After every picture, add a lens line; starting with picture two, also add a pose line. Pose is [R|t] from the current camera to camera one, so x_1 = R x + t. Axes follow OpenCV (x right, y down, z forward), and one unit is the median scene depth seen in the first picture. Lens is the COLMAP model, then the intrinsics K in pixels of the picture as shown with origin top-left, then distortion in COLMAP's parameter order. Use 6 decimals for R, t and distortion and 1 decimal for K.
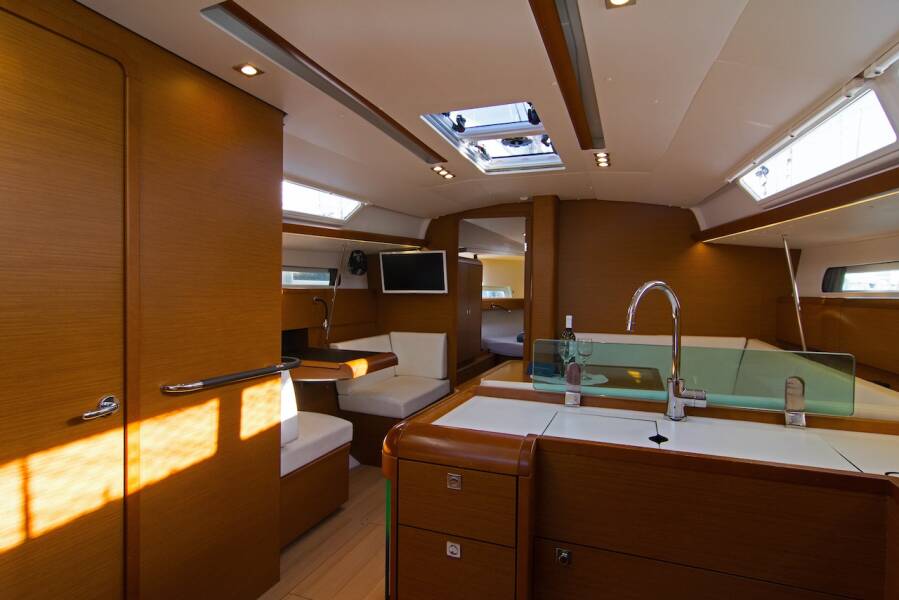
lens RADIAL K [[482.0, 0, 449.9], [0, 482.0, 300.9], [0, 0, 1]] dist [0.005786, 0.001395]
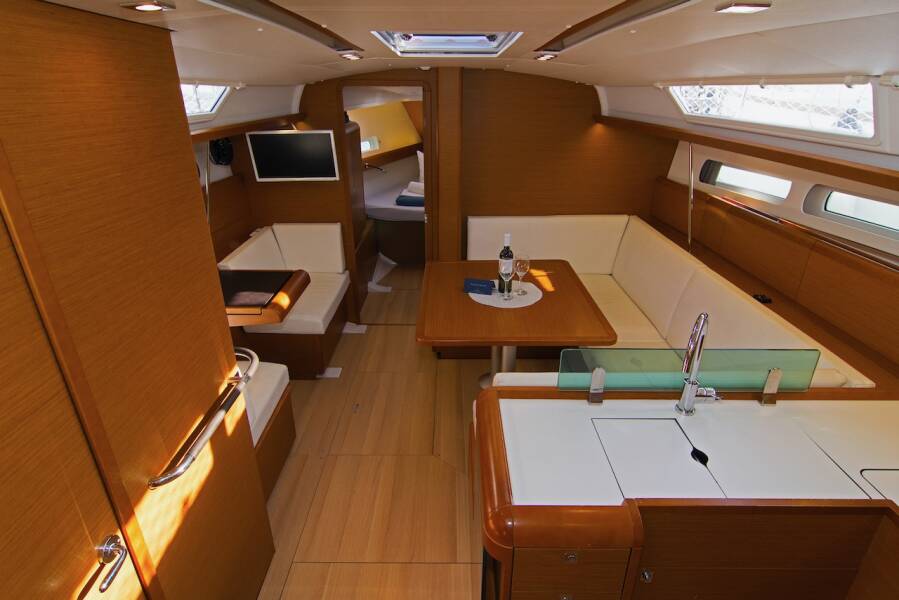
lens RADIAL K [[482.0, 0, 452.1], [0, 482.0, 297.3], [0, 0, 1]] dist [0.005786, 0.001395]
pose [[0.932908, -0.154145, 0.325457, -0.151148], [0.017463, 0.922059, 0.386655, -0.176957], [-0.359691, -0.355030, 0.862888, 0.108166]]
